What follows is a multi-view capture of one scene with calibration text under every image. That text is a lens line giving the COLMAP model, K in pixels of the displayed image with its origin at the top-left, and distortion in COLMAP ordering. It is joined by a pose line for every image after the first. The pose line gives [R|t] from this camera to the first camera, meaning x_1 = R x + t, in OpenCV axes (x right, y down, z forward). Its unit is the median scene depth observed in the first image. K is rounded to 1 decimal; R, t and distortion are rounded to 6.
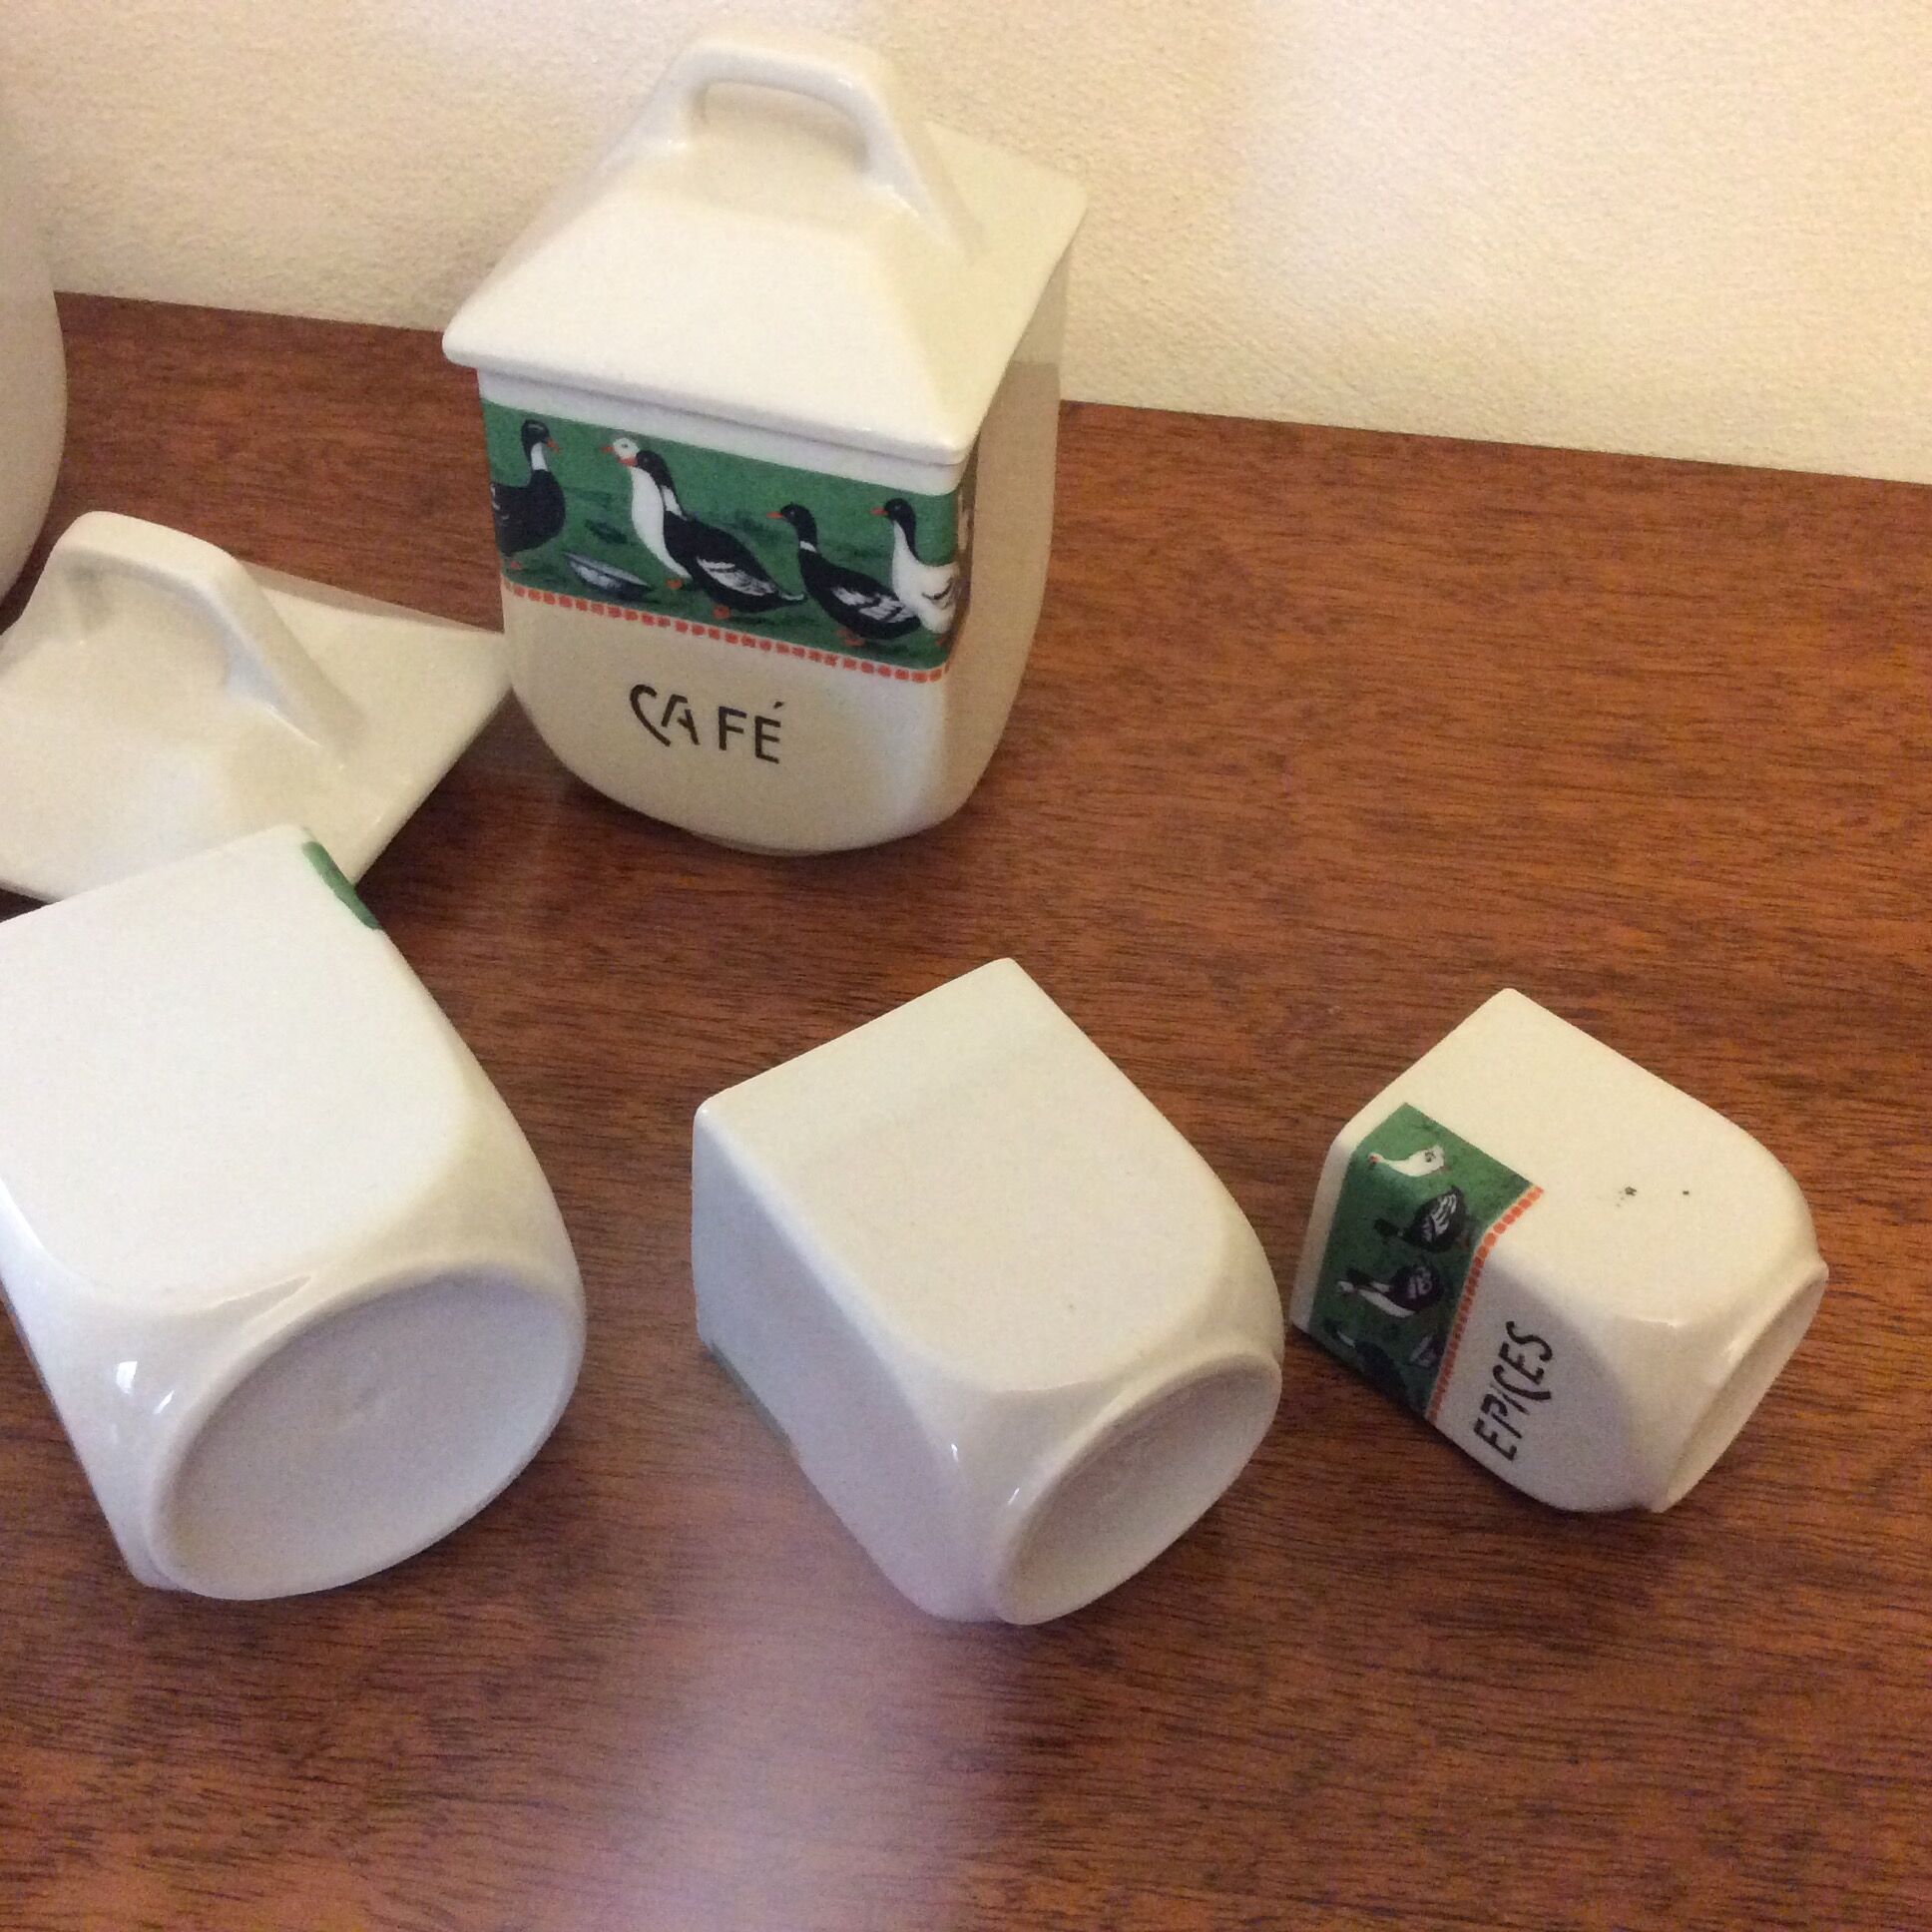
lens RADIAL K [[2357.8, 0, 966.0], [0, 2357.8, 966.0], [0, 0, 1]] dist [0.152158, -0.365487]
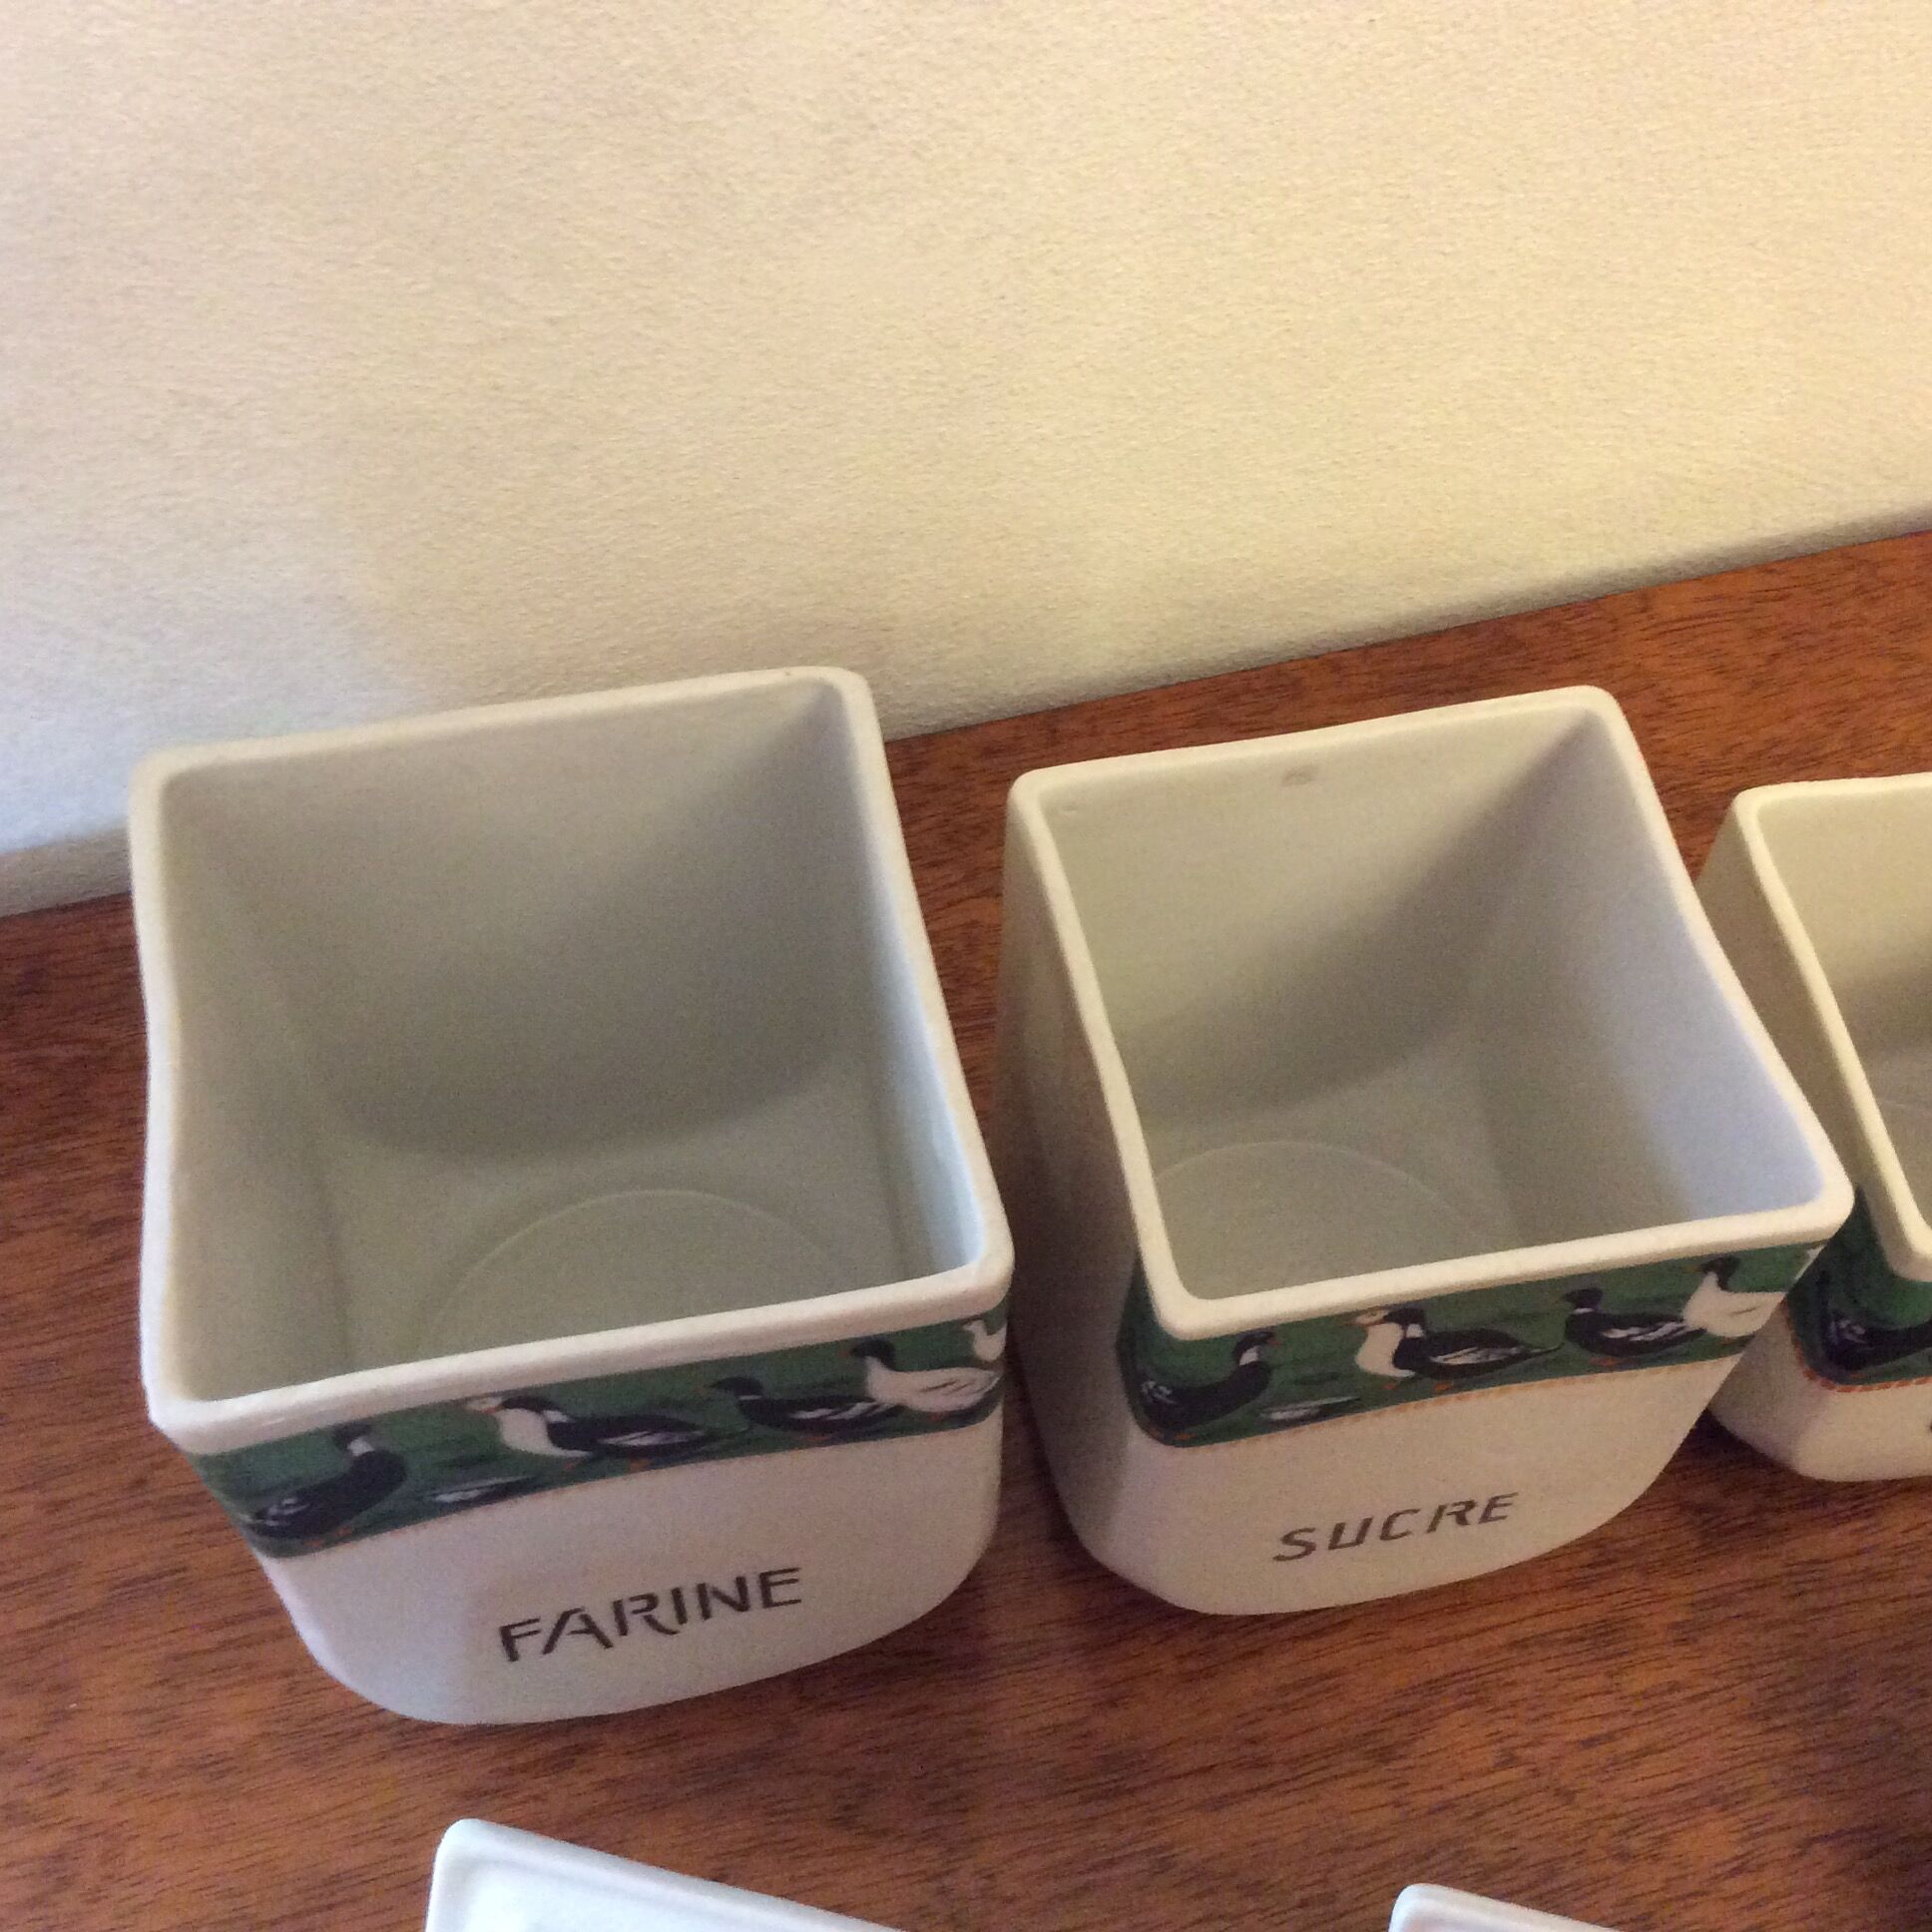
lens RADIAL K [[2357.8, 0, 966.0], [0, 2357.8, 966.0], [0, 0, 1]] dist [0.152158, -0.365487]
pose [[0.936515, -0.317064, 0.149701, -0.447265], [0.280152, 0.933386, 0.224290, -0.445136], [-0.210843, -0.168112, 0.962956, 0.161076]]
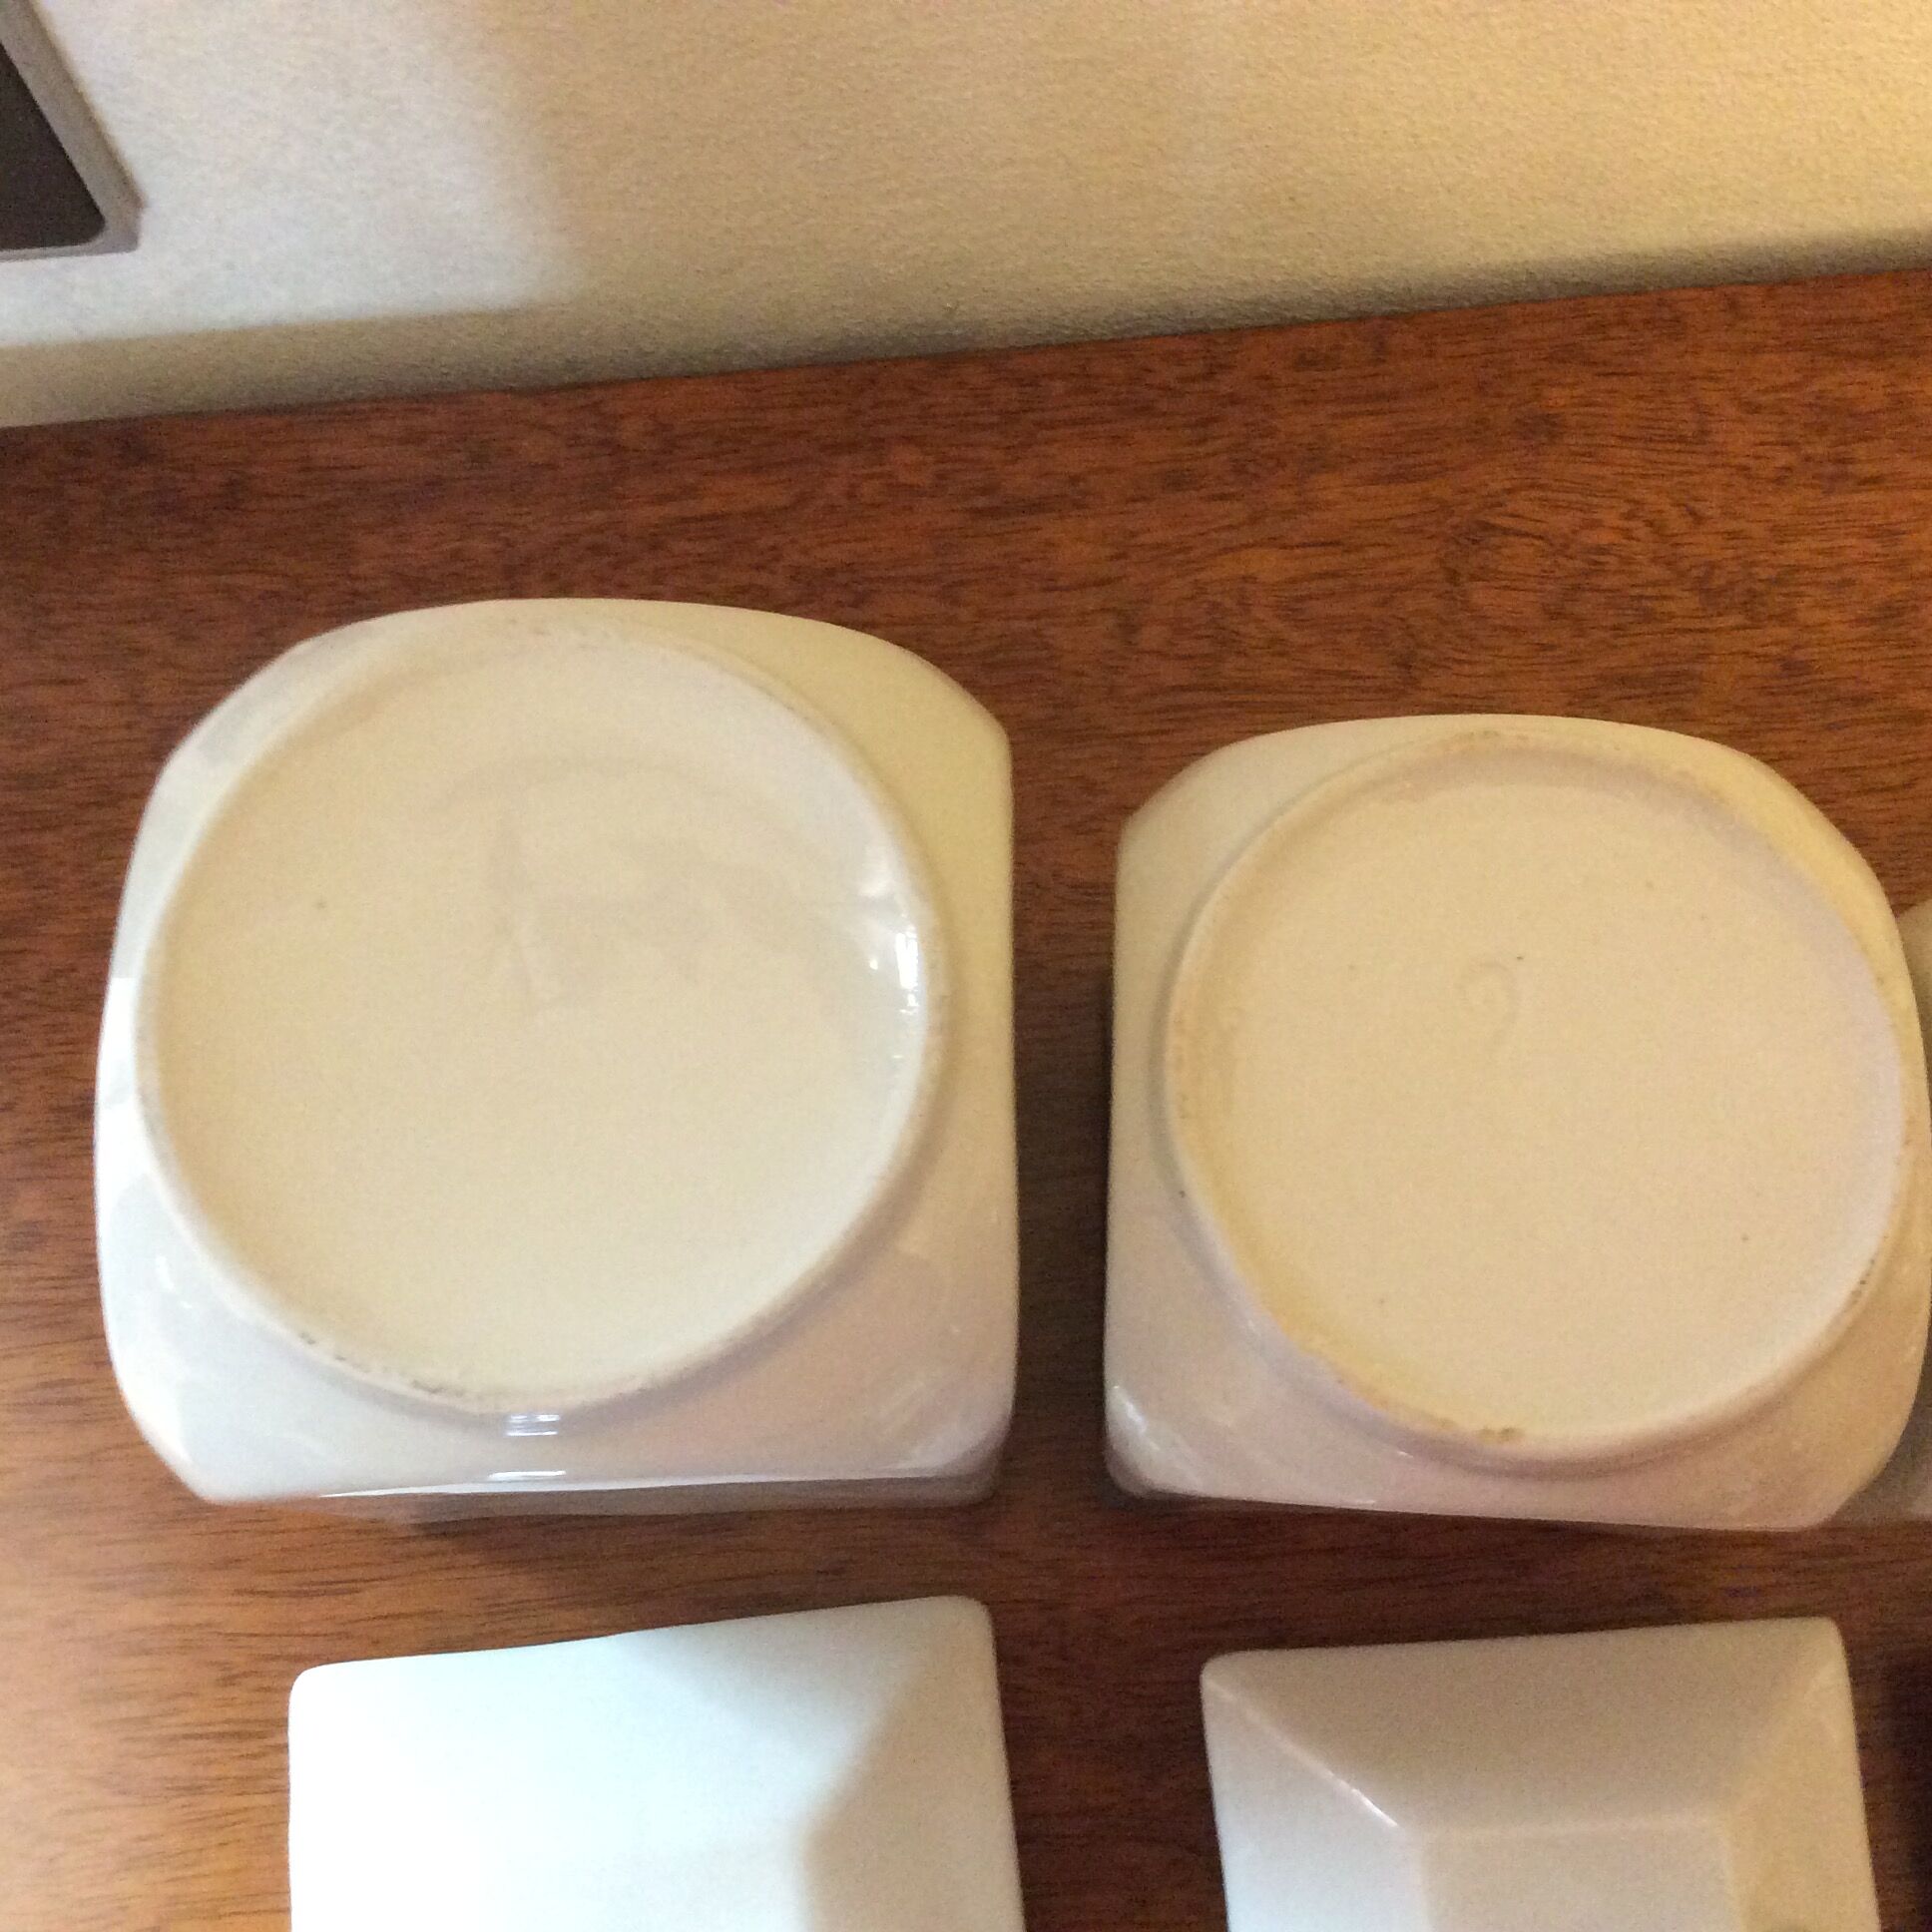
lens RADIAL K [[2357.8, 0, 966.0], [0, 2357.8, 966.0], [0, 0, 1]] dist [0.152158, -0.365487]
pose [[0.980829, -0.194230, -0.015761, -0.408995], [0.178093, 0.860626, 0.477080, -0.552871], [-0.079099, -0.470741, 0.878719, 0.280449]]
